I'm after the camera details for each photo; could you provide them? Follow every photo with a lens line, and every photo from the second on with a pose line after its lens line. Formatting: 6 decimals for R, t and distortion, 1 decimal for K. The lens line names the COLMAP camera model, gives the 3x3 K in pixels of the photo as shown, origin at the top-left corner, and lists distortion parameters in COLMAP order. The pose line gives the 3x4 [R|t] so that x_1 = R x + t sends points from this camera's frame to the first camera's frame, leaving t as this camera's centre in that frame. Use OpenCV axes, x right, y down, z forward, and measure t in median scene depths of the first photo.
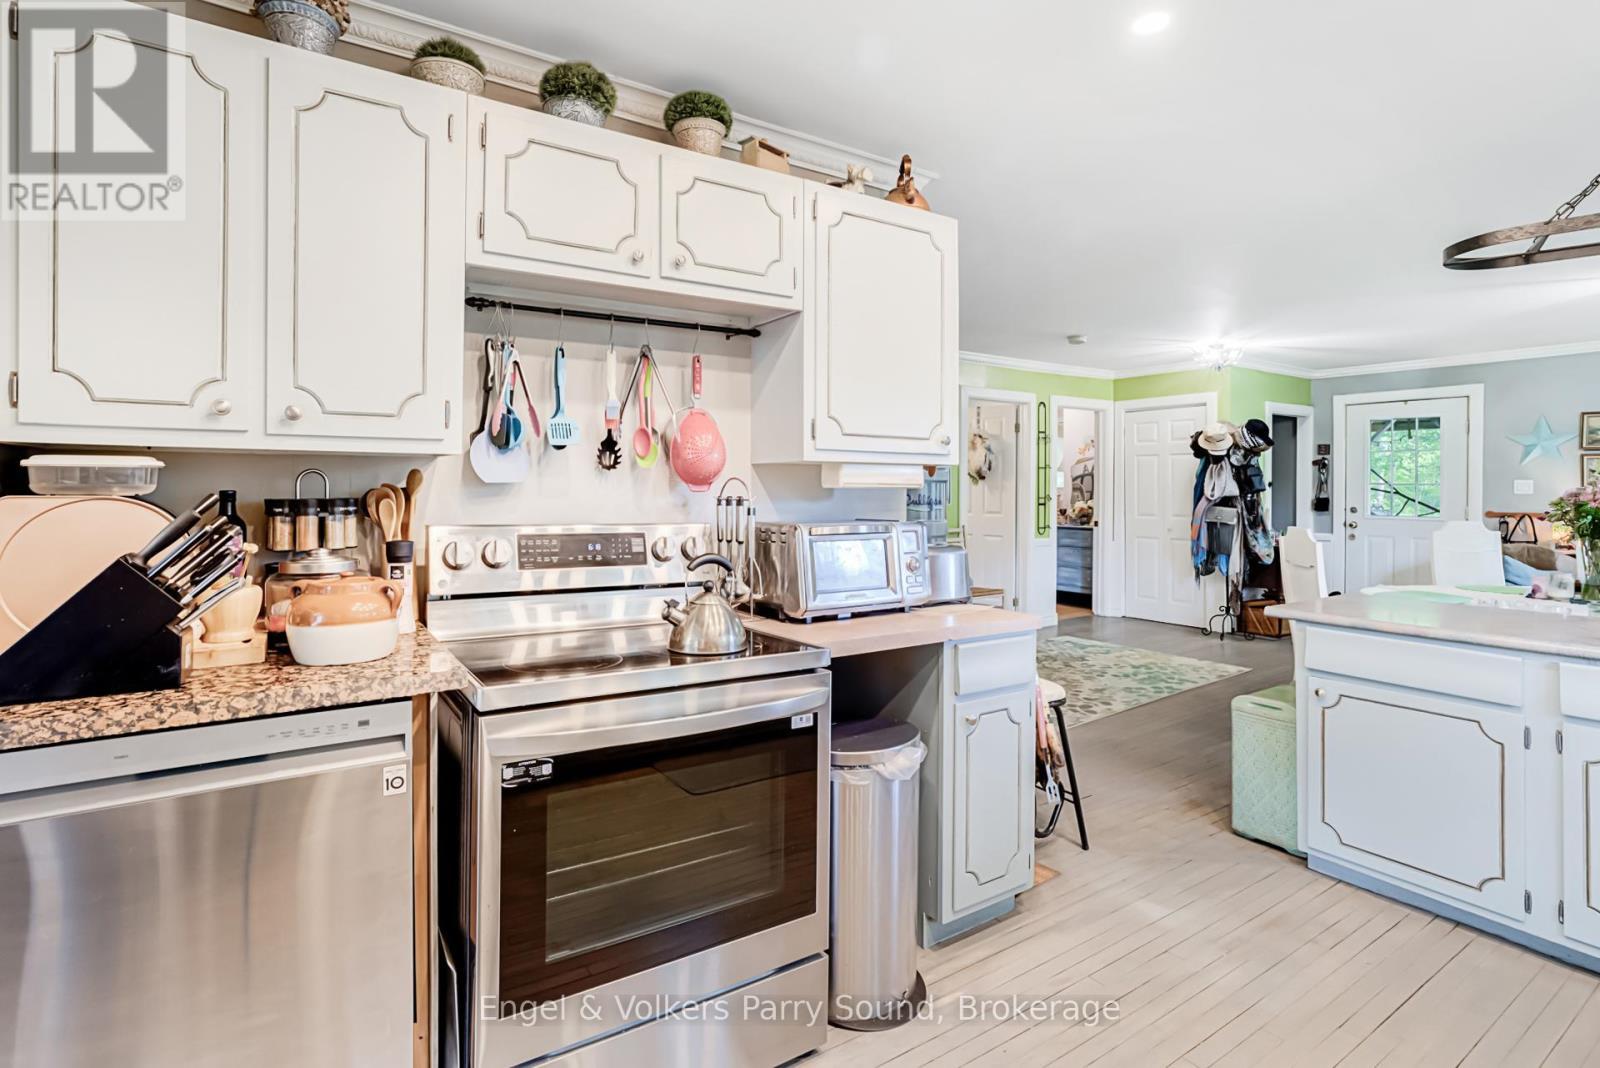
lens RADIAL K [[779.2, 0, 800.8], [0, 779.2, 492.5], [0, 0, 1]] dist [-0.011656, 0.004079]
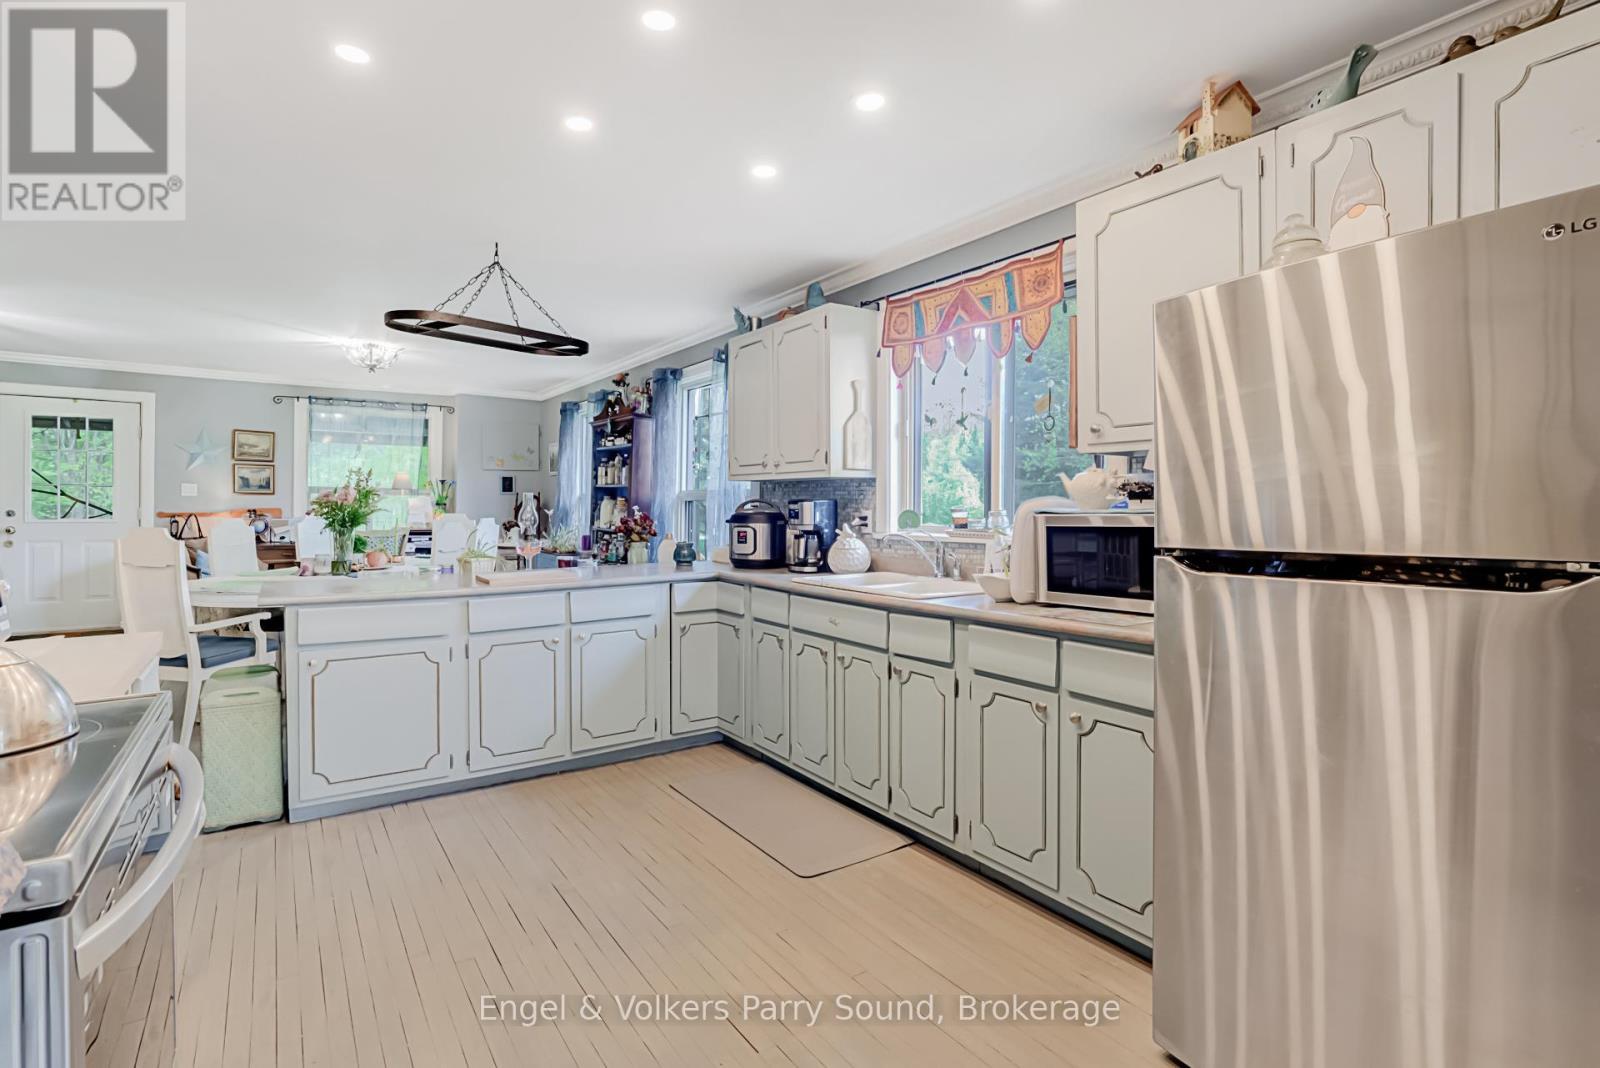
lens RADIAL K [[779.2, 0, 793.4], [0, 779.2, 504.0], [0, 0, 1]] dist [-0.011656, 0.004079]
pose [[-0.007719, -0.006964, 0.999946, -0.550123], [-0.002965, 0.999972, 0.006941, 0.008764], [-0.999966, -0.002912, -0.007739, 0.313712]]
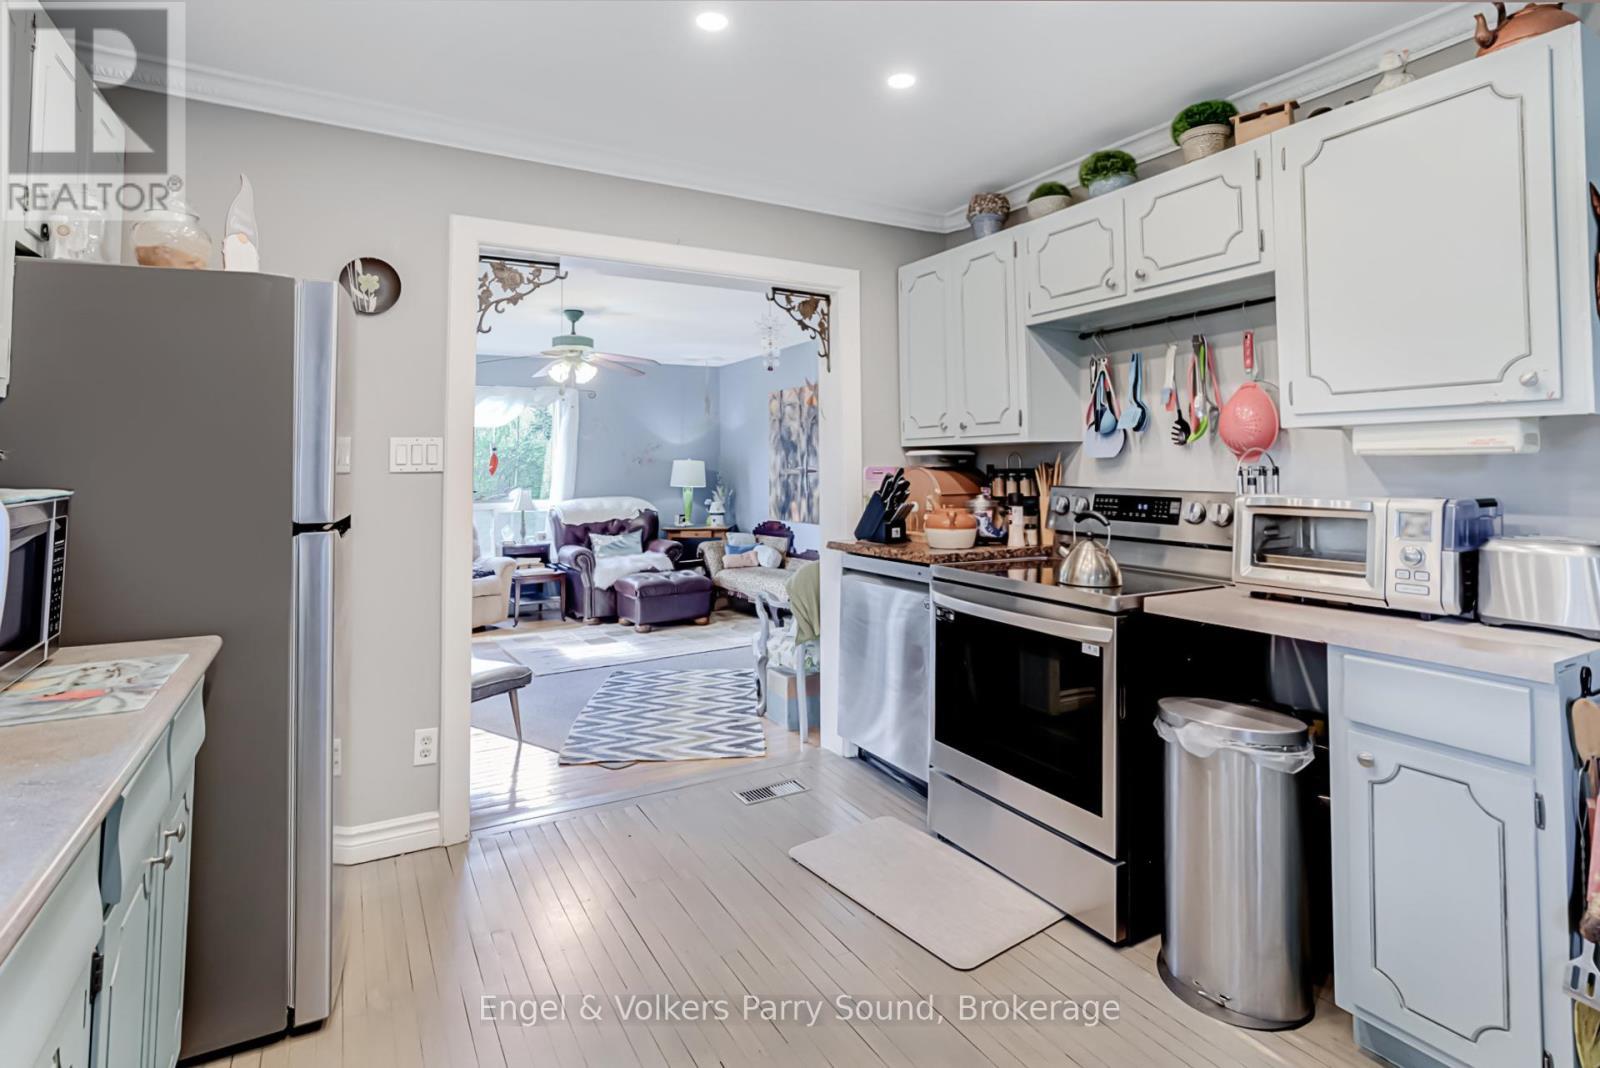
lens RADIAL K [[779.2, 0, 785.2], [0, 779.2, 441.3], [0, 0, 1]] dist [-0.011656, 0.004079]
pose [[-0.067033, -0.039560, -0.996966, 0.799942], [0.001357, 0.999209, -0.039740, 0.009607], [0.997750, -0.004017, -0.066927, 0.383763]]
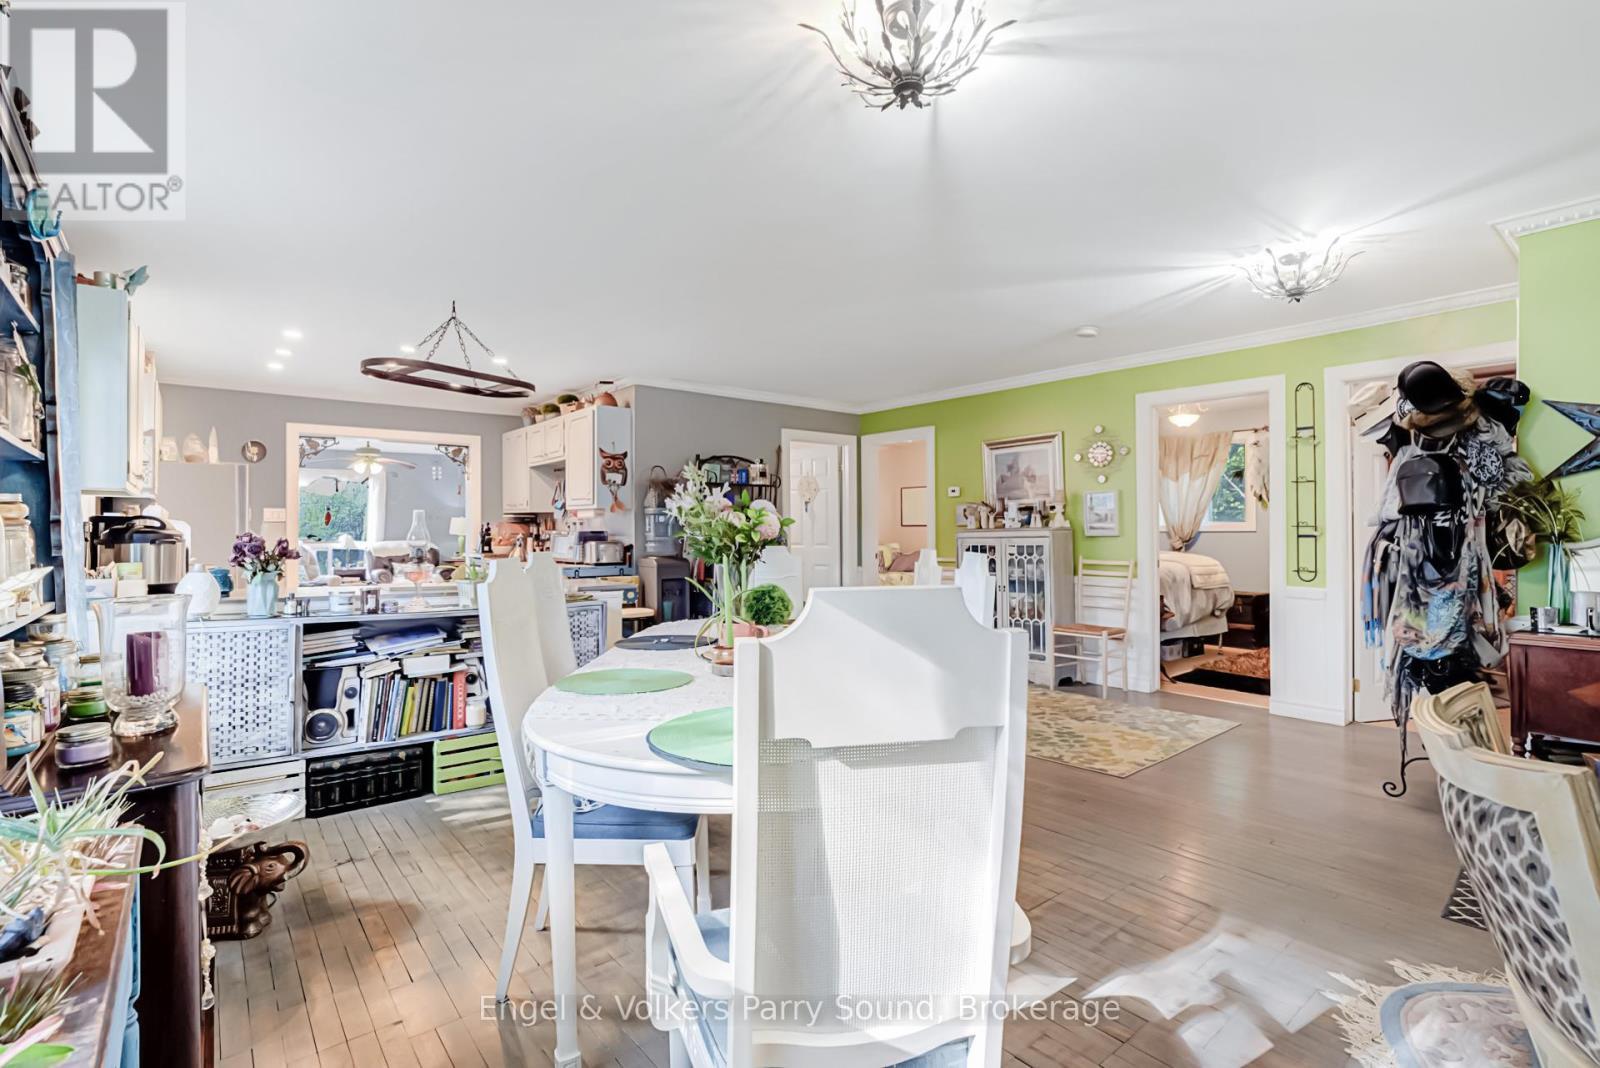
lens RADIAL K [[779.2, 0, 790.9], [0, 779.2, 528.7], [0, 0, 1]] dist [-0.011656, 0.004079]
pose [[0.076075, -0.000771, -0.997102, 2.672535], [-0.003642, 0.999993, -0.001052, 0.029235], [0.997095, 0.003711, 0.076072, 1.437162]]
